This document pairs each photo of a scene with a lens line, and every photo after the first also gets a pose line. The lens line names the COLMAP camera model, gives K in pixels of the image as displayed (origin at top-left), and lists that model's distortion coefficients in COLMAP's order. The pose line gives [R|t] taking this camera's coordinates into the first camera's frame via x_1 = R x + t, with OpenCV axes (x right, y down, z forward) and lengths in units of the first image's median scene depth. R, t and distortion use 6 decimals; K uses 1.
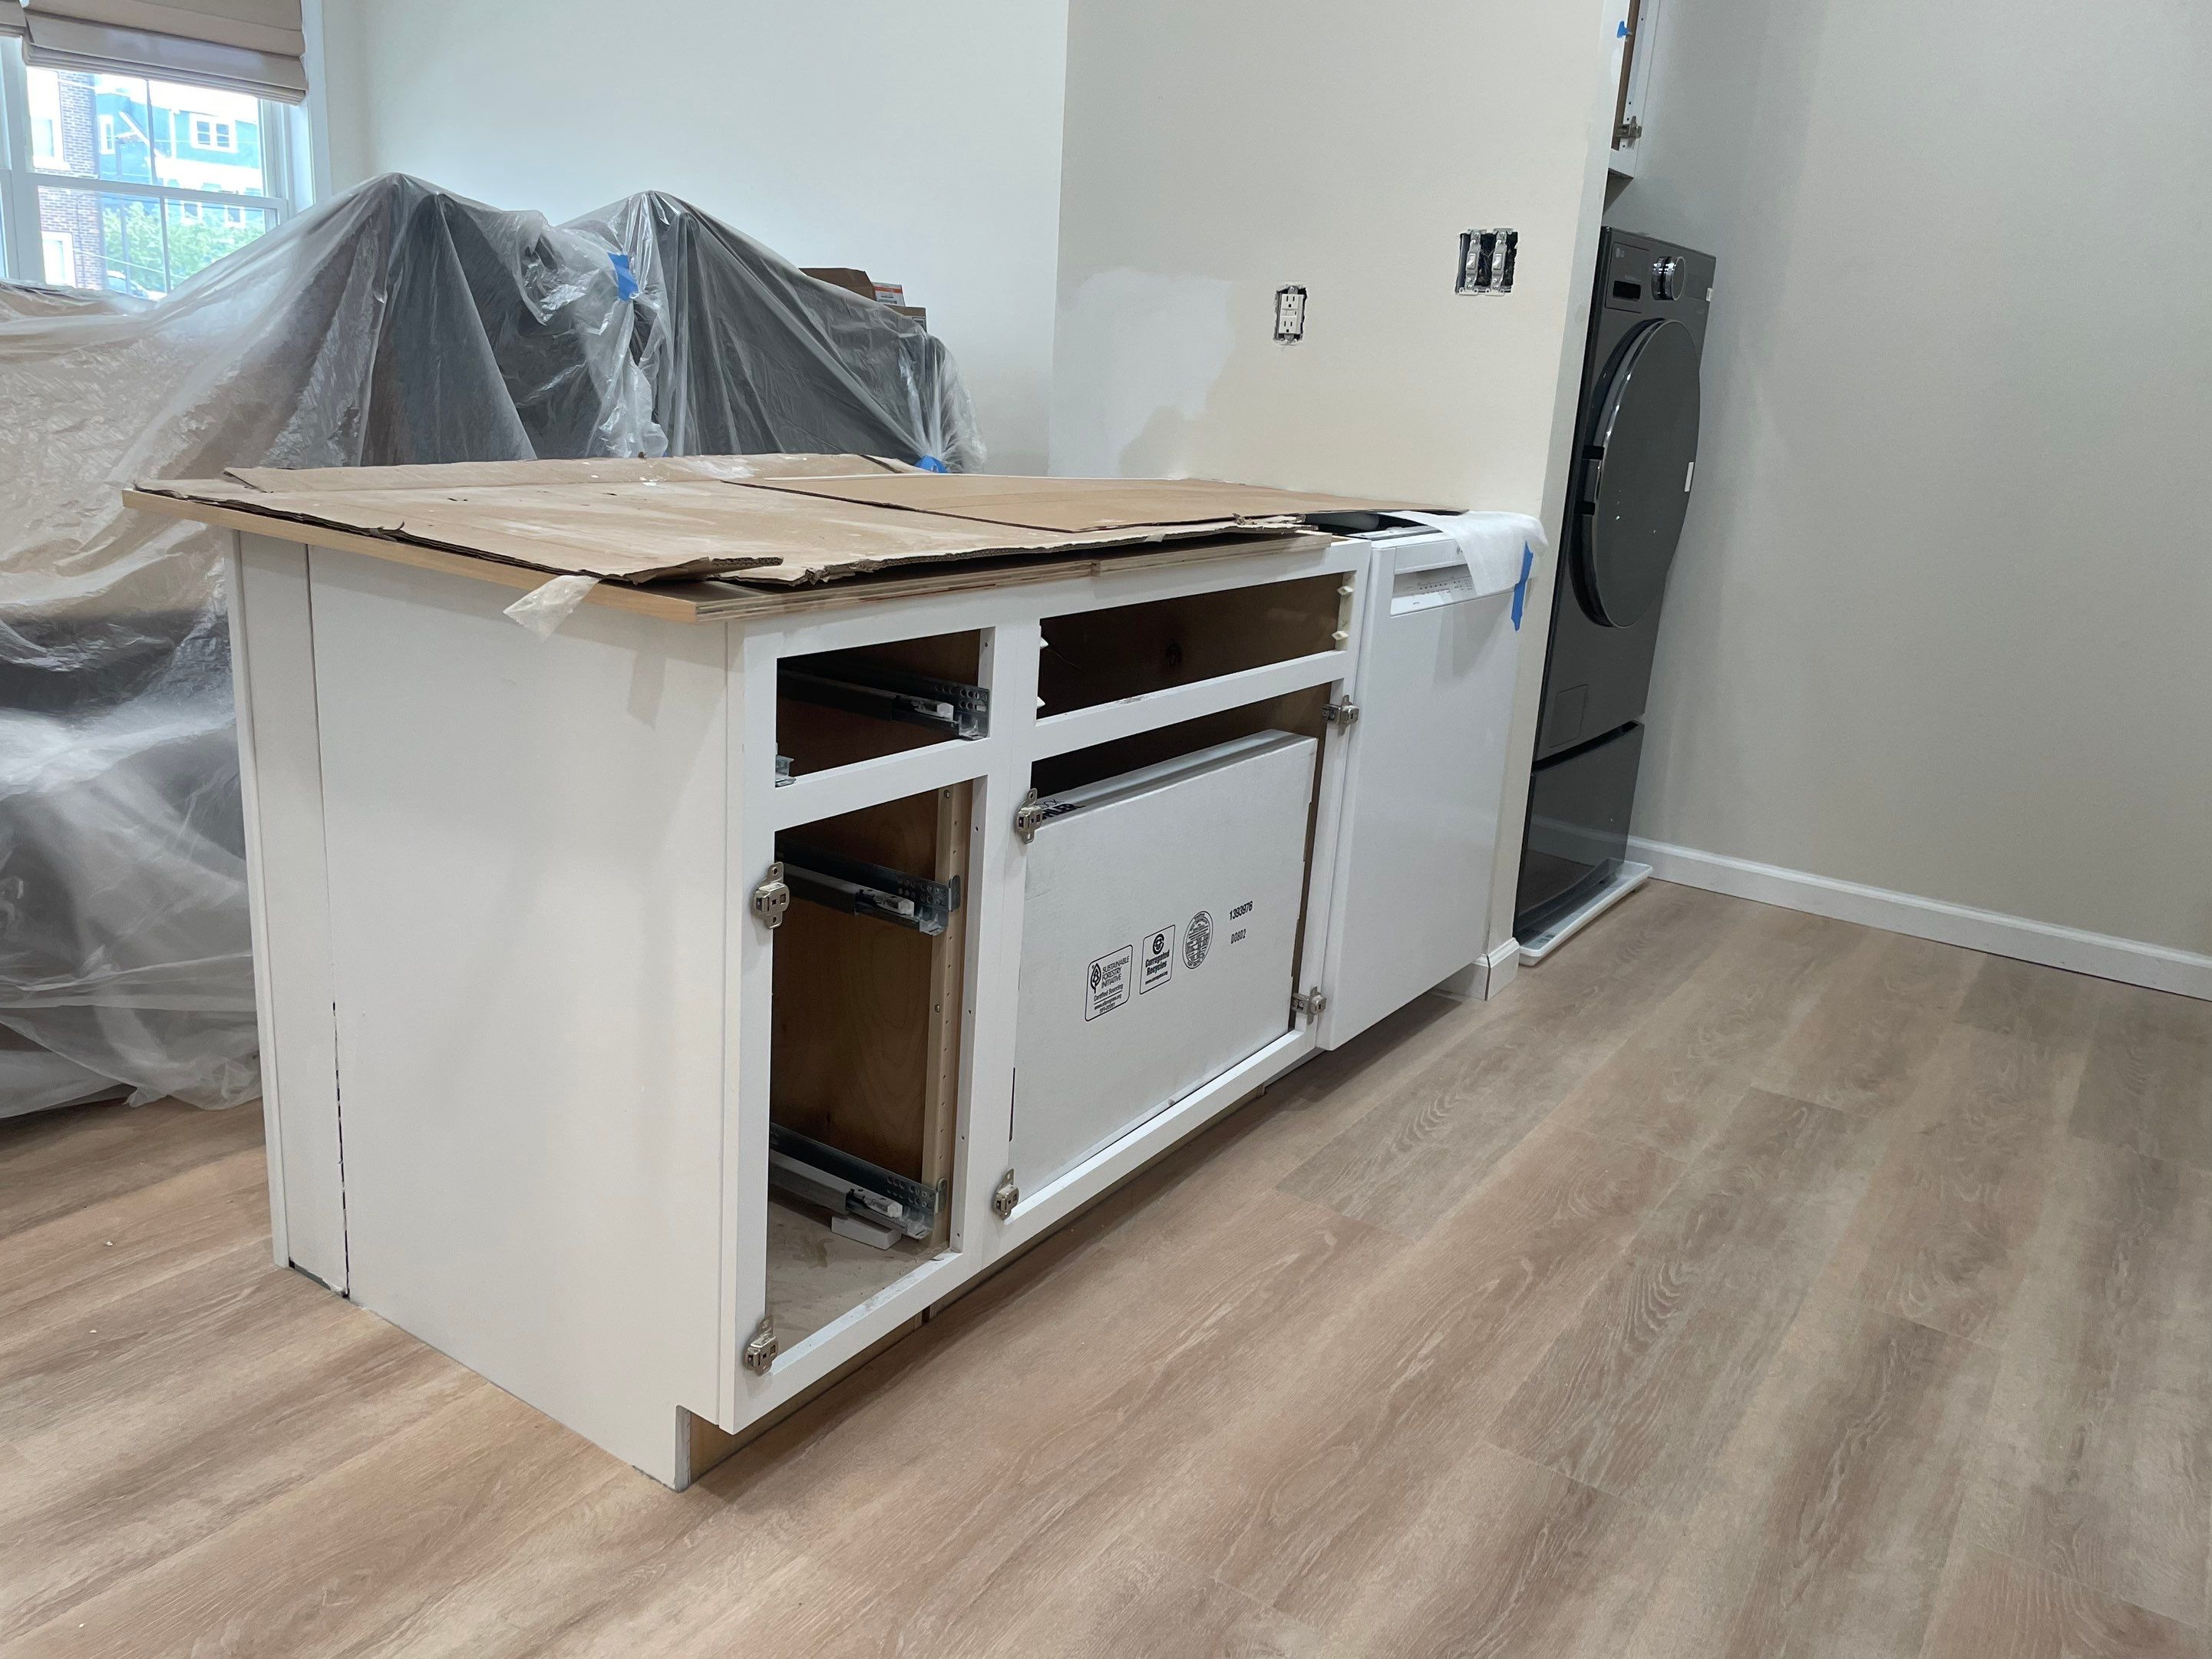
lens RADIAL K [[1671.9, 0, 1086.7], [0, 1671.9, 823.3], [0, 0, 1]] dist [0.090613, -0.121369]
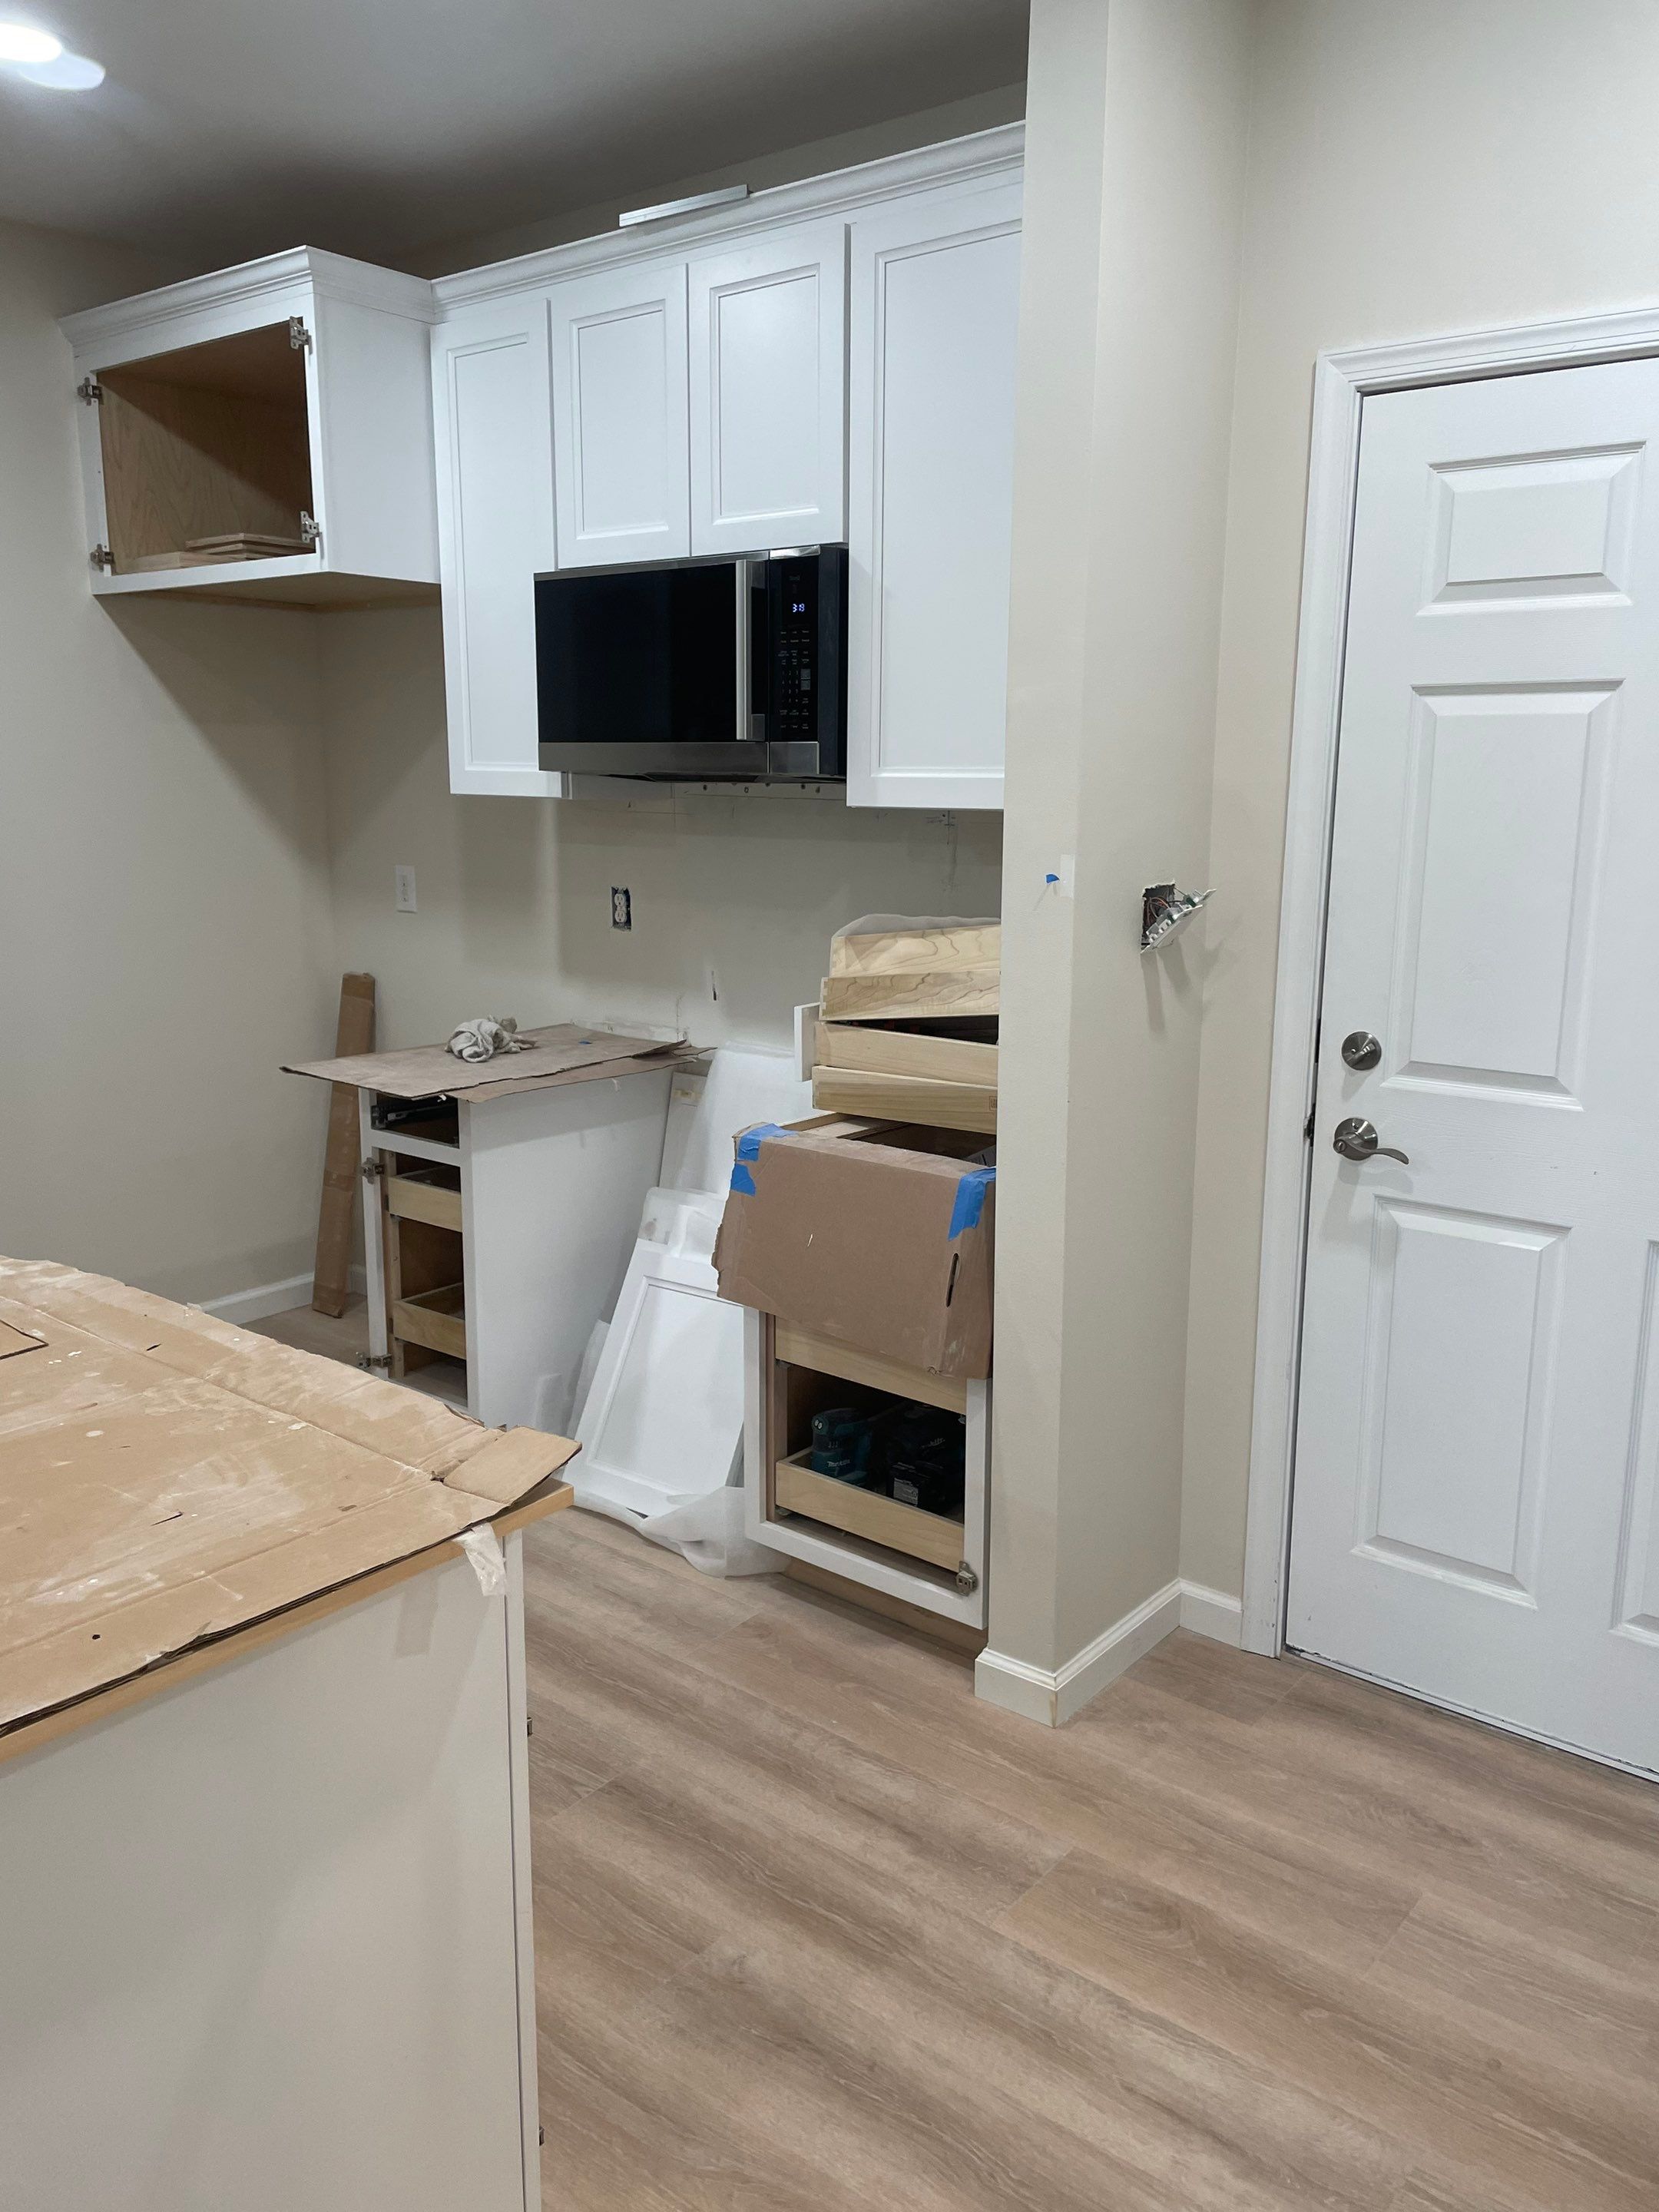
lens RADIAL K [[1672.1, 0, 836.2], [0, 1672.1, 1088.3], [0, 0, 1]] dist [0.090613, -0.121369]
pose [[0.083405, -0.254356, 0.963508, -0.770862], [0.270511, 0.936350, 0.223770, -0.364342], [-0.959097, 0.241976, 0.146902, 0.365717]]
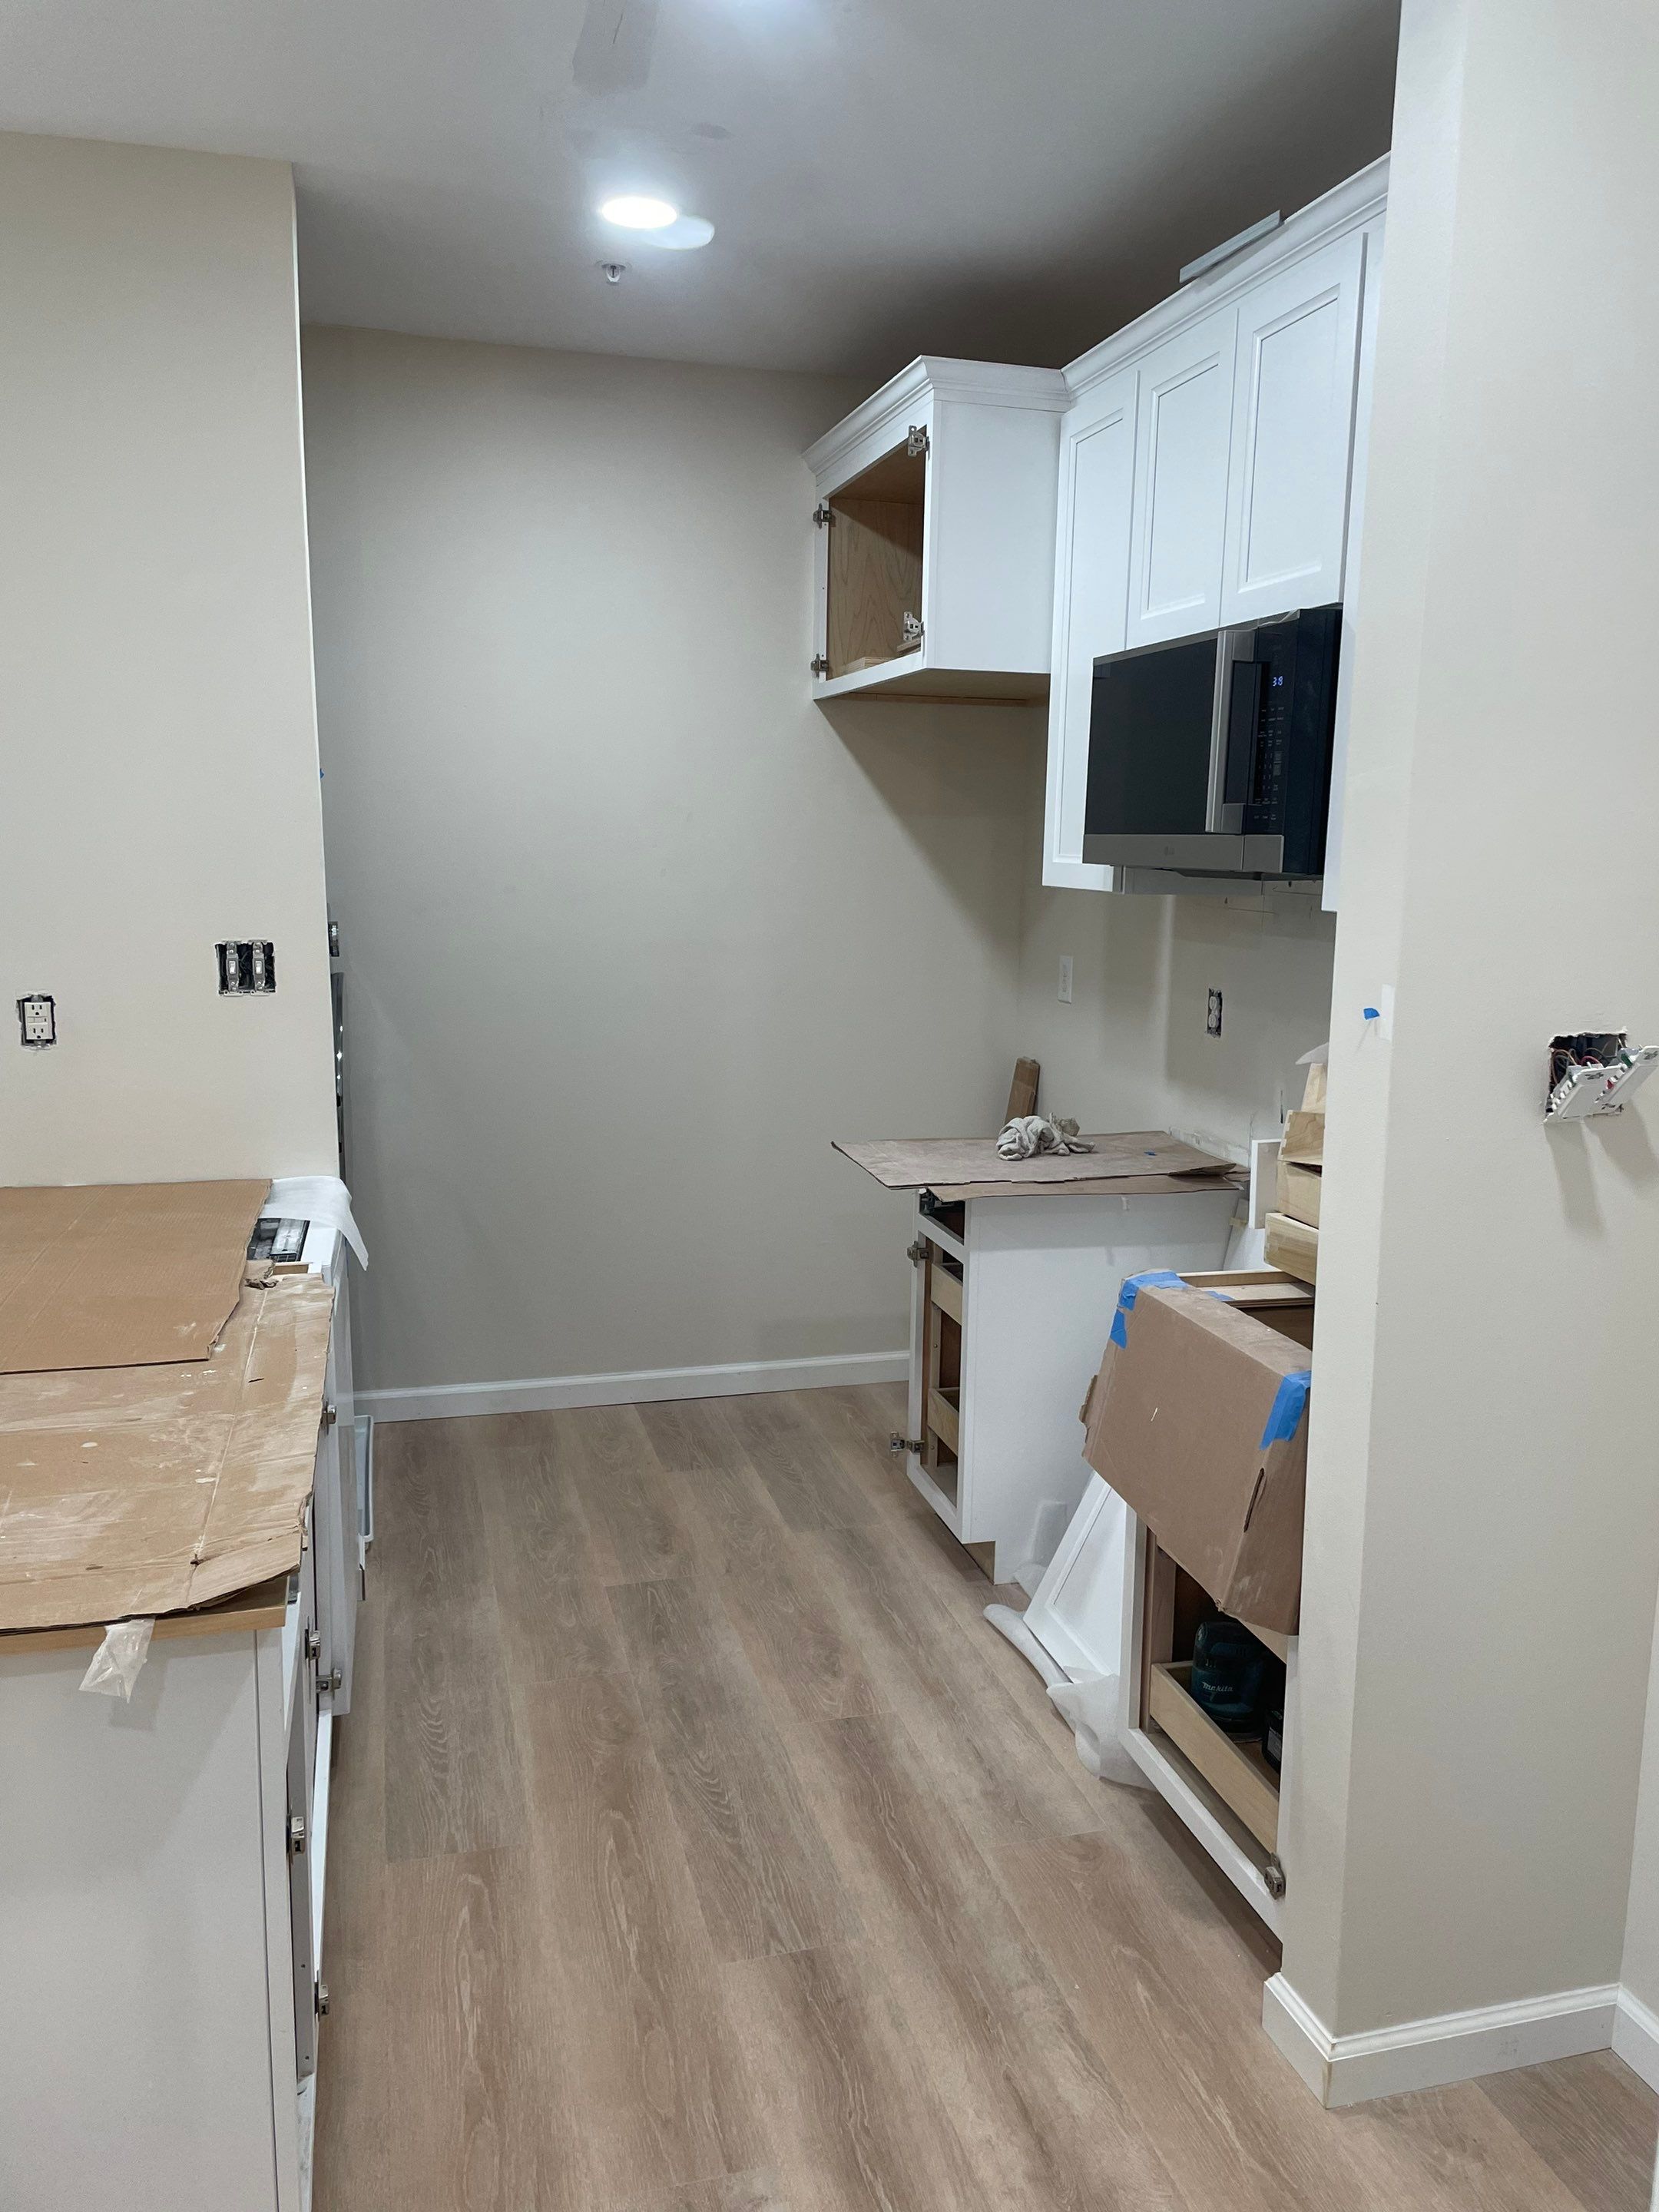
lens RADIAL K [[1672.1, 0, 849.8], [0, 1672.1, 1091.9], [0, 0, 1]] dist [0.090613, -0.121369]
pose [[0.646966, -0.169991, 0.743329, -0.466765], [0.230318, 0.972866, 0.022023, -0.244329], [-0.726904, 0.156954, 0.668563, -0.036644]]
